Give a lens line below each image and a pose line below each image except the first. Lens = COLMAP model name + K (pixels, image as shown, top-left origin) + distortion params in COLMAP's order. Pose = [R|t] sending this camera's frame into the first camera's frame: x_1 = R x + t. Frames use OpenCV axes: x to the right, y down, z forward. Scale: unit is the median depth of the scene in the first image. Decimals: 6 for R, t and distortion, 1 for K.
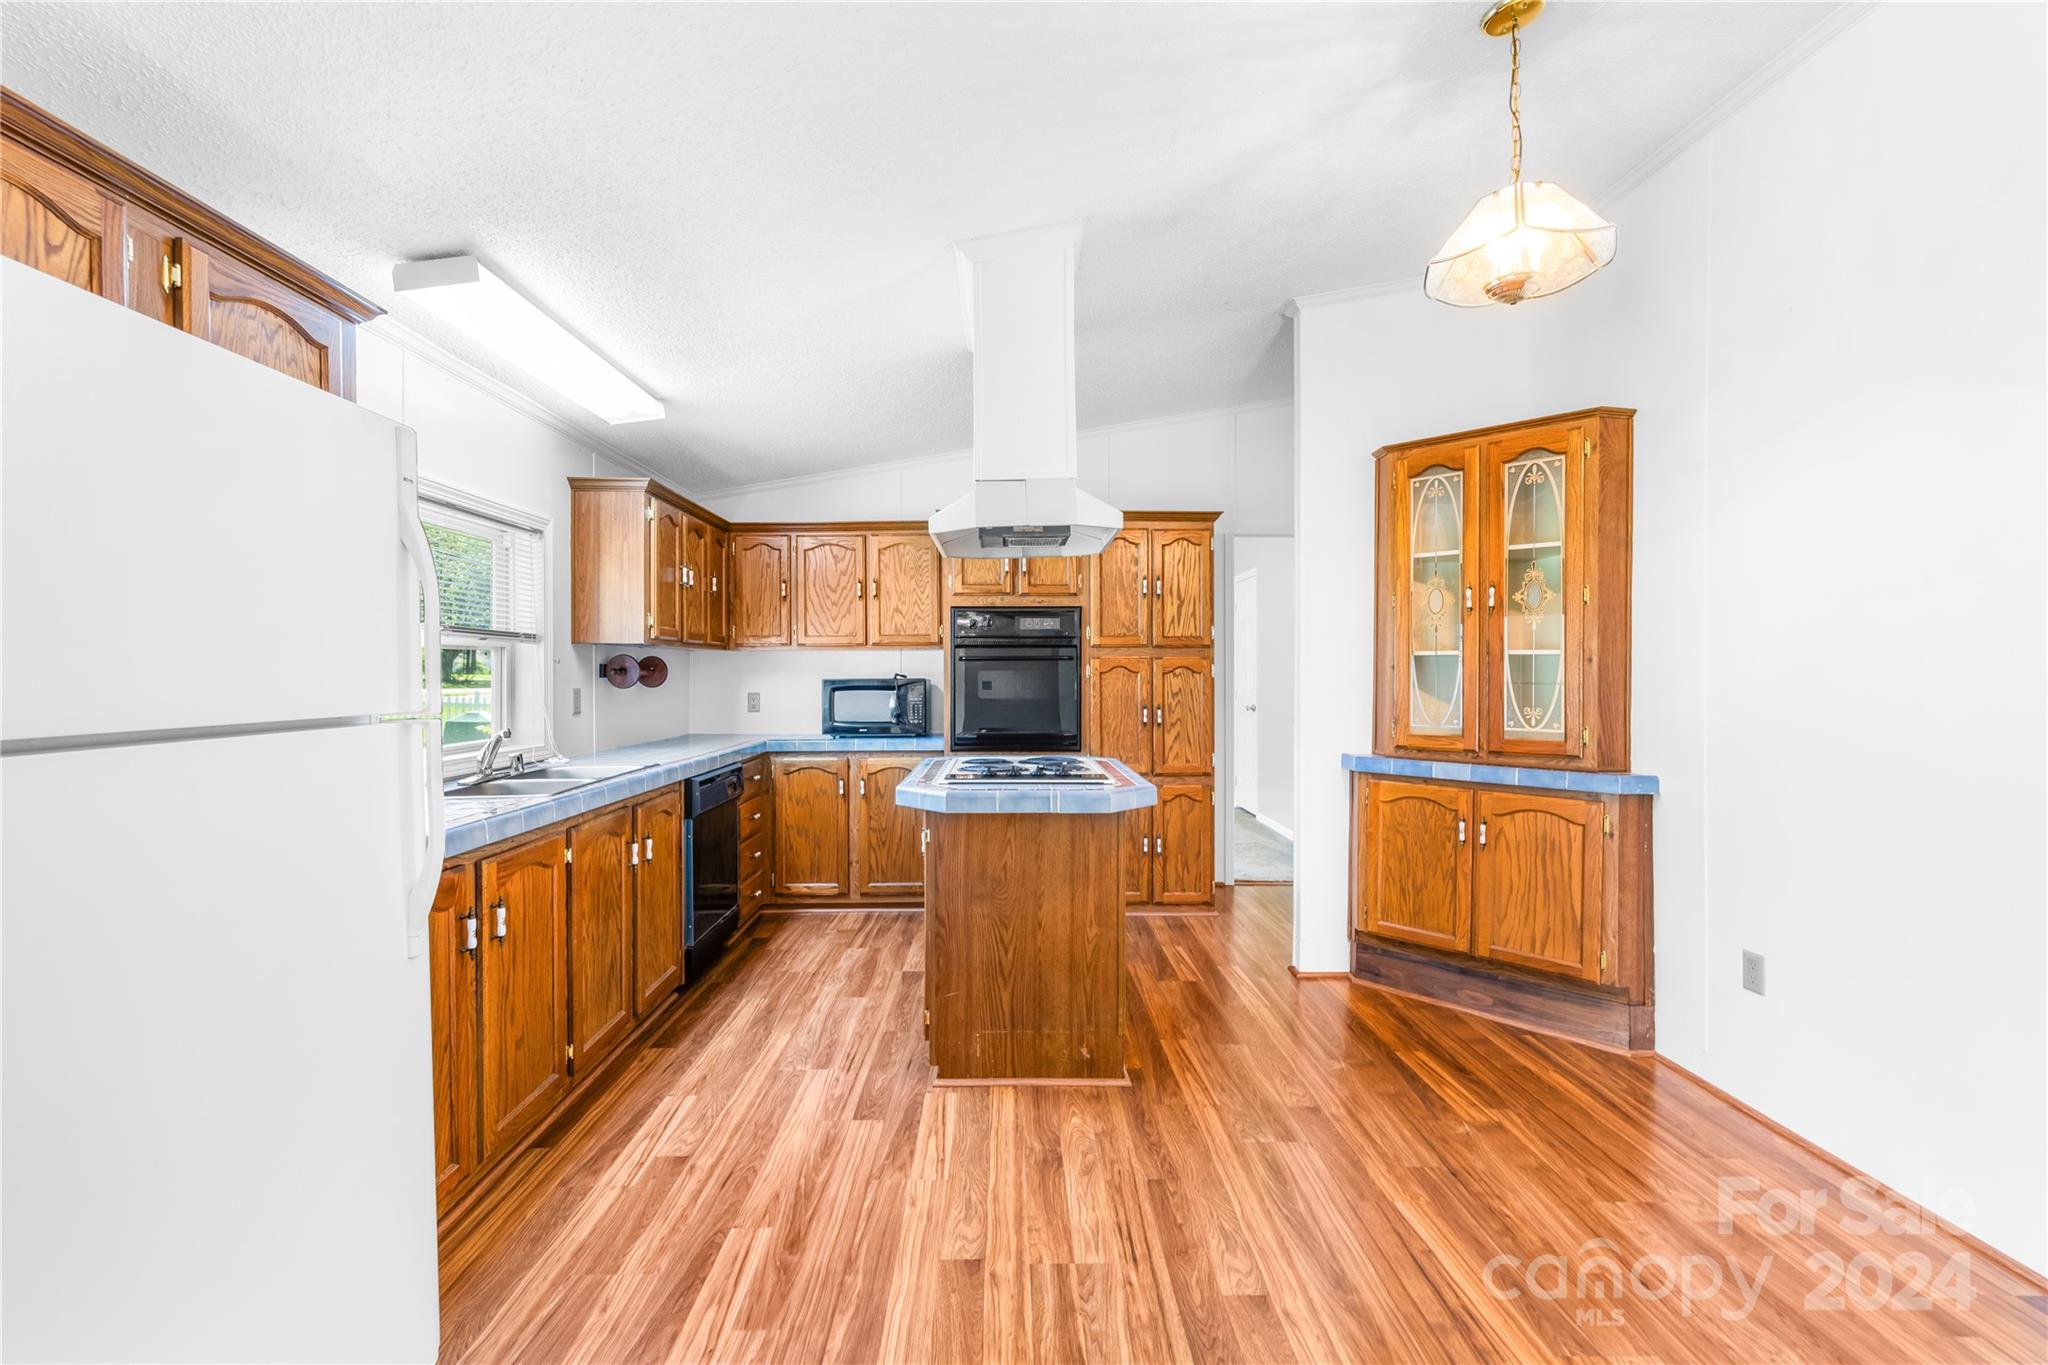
lens RADIAL K [[858.2, 0, 1017.7], [0, 858.2, 677.5], [0, 0, 1]] dist [-0.000010, -0.000535]
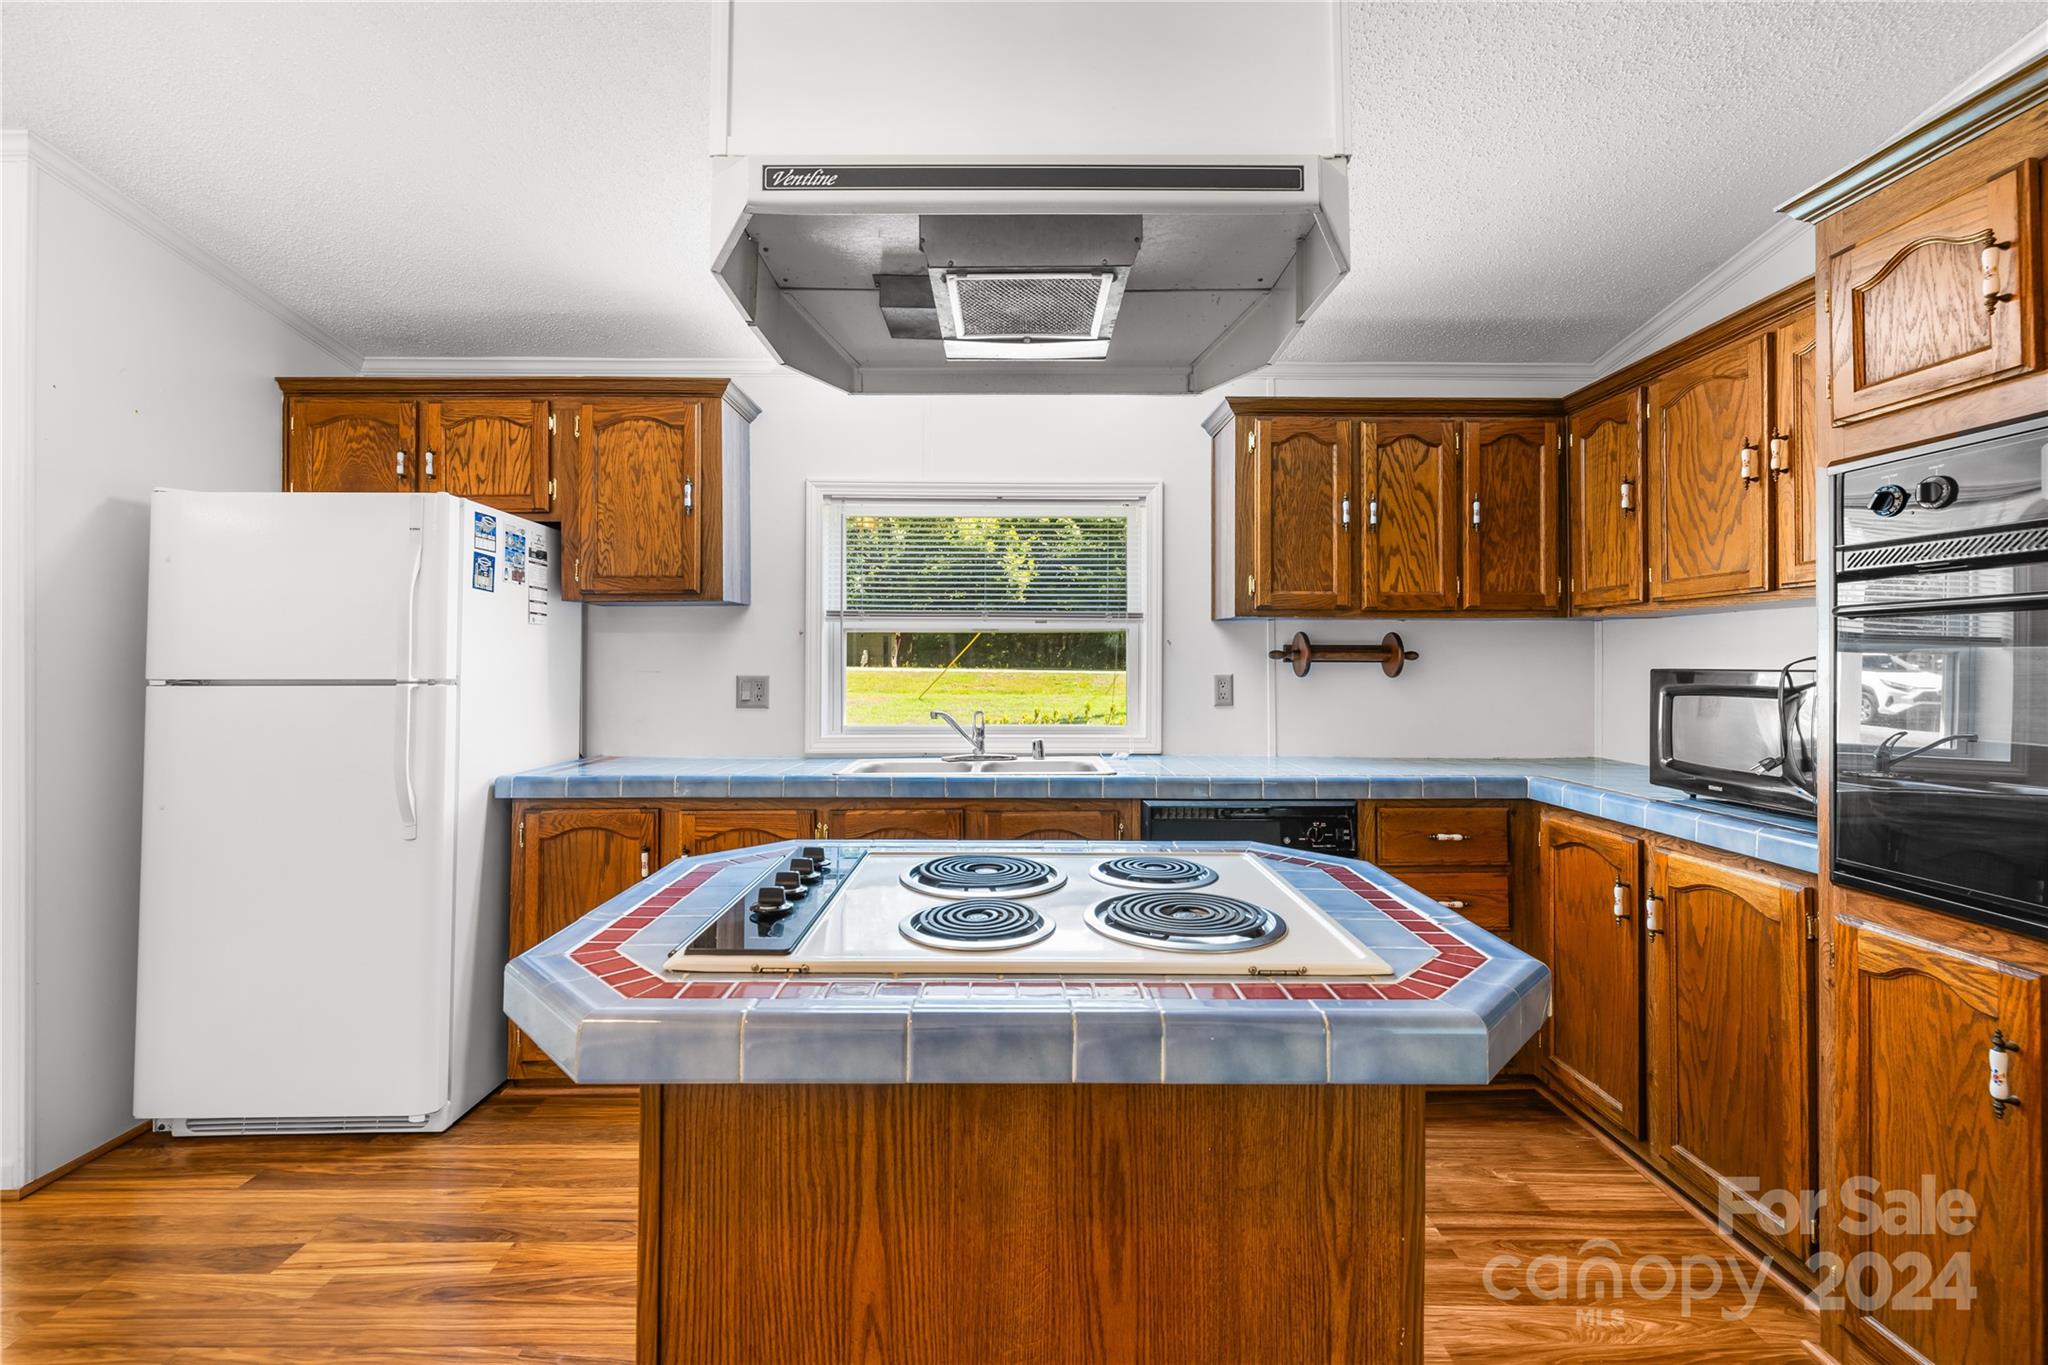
lens RADIAL K [[875.4, 0, 1014.9], [0, 875.4, 647.2], [0, 0, 1]] dist [0.000991, -0.000160]
pose [[-0.006596, -0.012197, -0.999904, 0.403331], [-0.007423, 0.999899, -0.012148, -0.002832], [0.999951, 0.007342, -0.006685, 0.987946]]
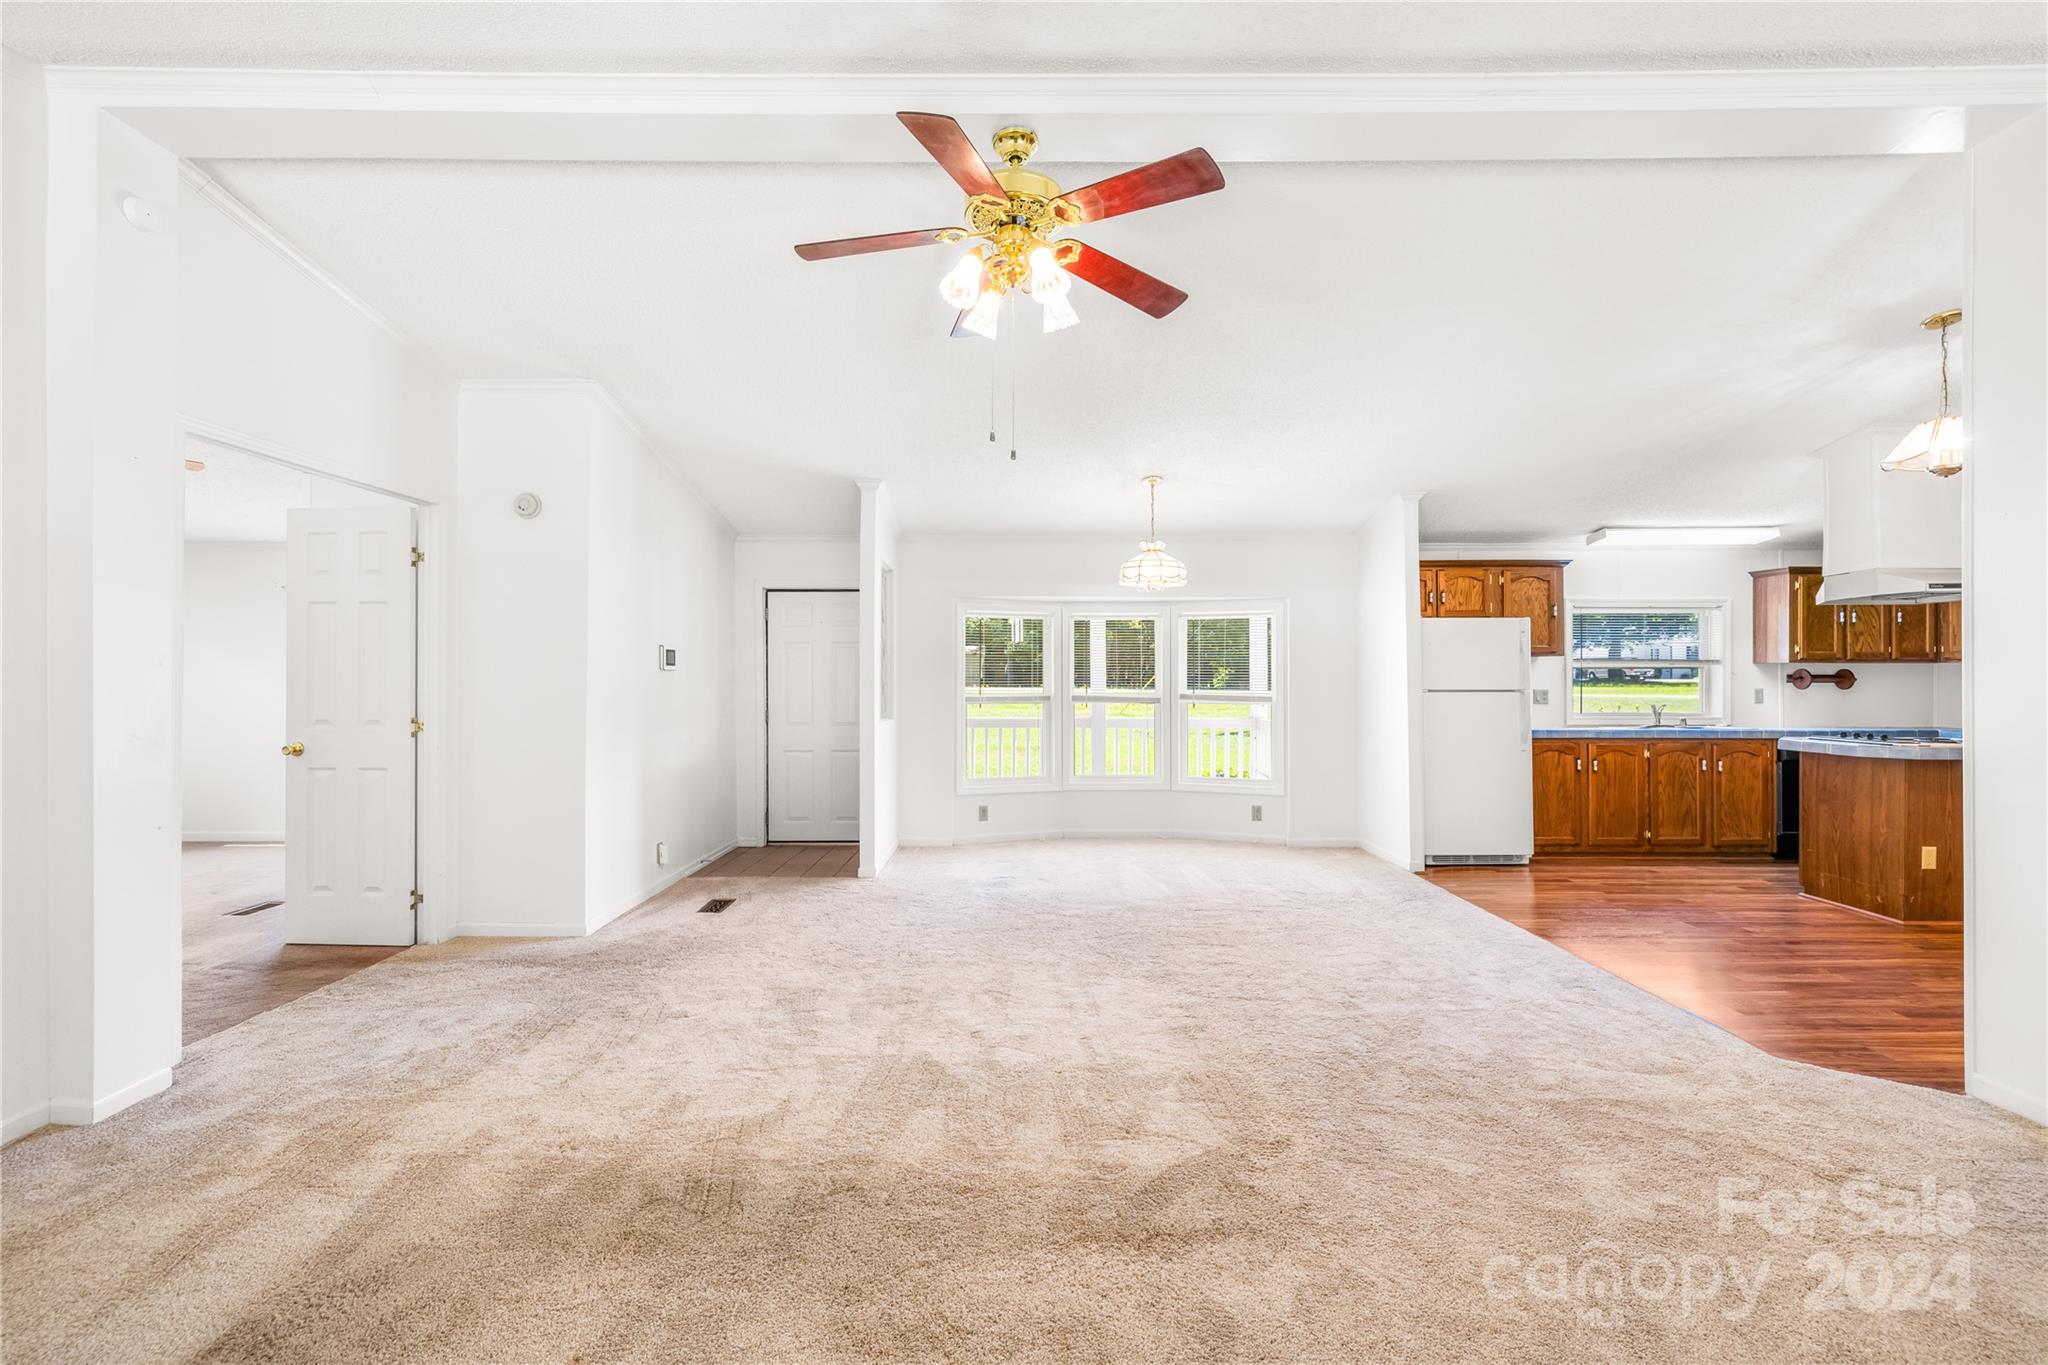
lens RADIAL K [[861.3, 0, 1013.4], [0, 861.3, 677.0], [0, 0, 1]] dist [0.000042, -0.000400]
pose [[-0.025007, -0.002110, -0.999685, 1.601779], [-0.005962, 0.999980, -0.001962, 0.001654], [0.999670, 0.005911, -0.025019, -0.609390]]
